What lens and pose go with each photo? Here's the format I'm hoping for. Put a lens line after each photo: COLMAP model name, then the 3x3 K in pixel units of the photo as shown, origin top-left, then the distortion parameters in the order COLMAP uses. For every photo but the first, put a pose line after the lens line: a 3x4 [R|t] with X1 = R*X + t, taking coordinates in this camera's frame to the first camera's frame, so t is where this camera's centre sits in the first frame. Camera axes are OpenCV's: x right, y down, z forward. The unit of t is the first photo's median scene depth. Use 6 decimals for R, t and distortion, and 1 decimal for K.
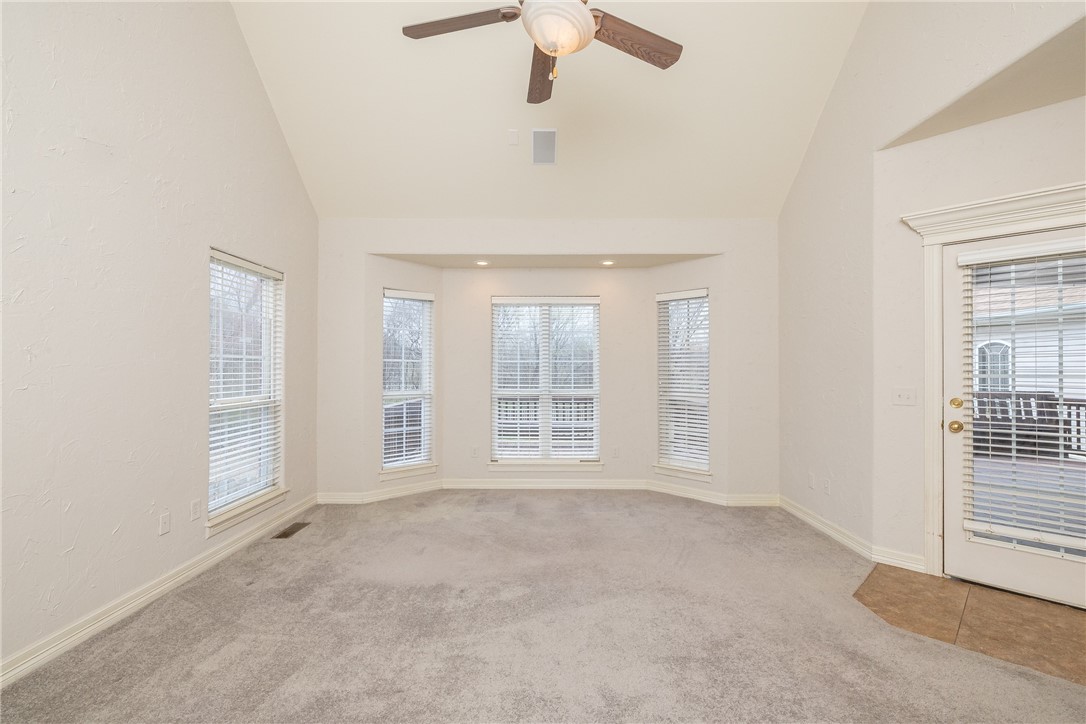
lens RADIAL K [[453.5, 0, 543.0], [0, 453.5, 361.3], [0, 0, 1]] dist [0.001811, 0.000185]
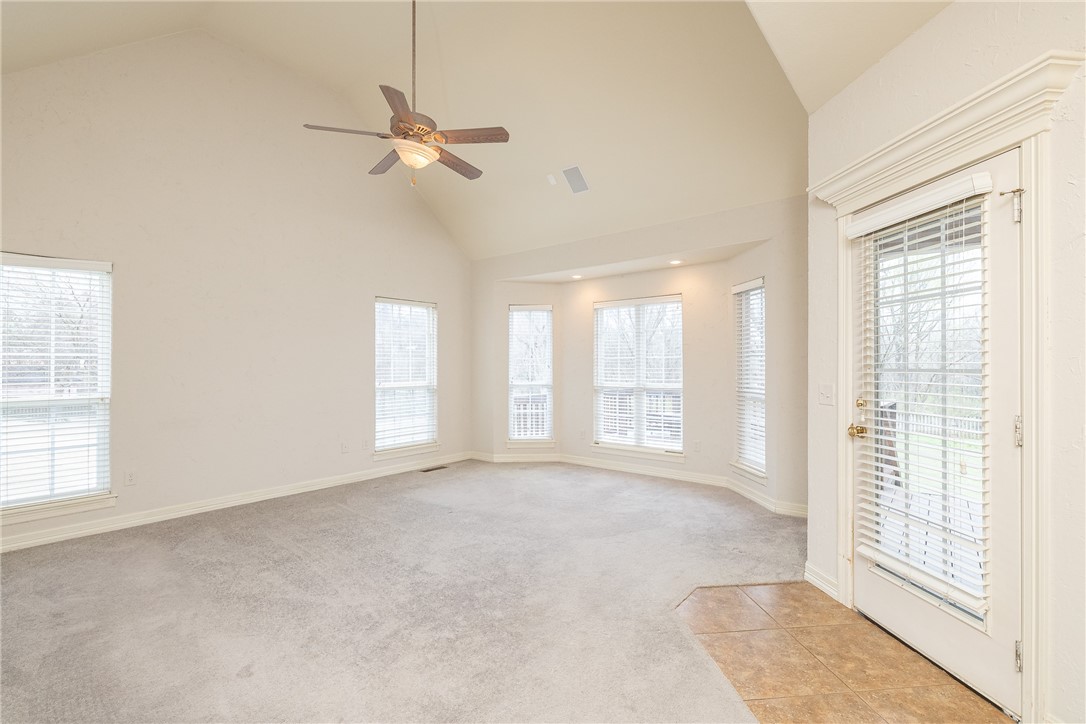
lens RADIAL K [[453.5, 0, 557.6], [0, 453.5, 359.9], [0, 0, 1]] dist [0.001811, 0.000185]
pose [[0.806927, -0.011558, -0.590539, 0.584116], [0.015907, 0.999871, 0.002166, 0.000279], [0.590438, -0.011141, 0.807006, 0.000209]]
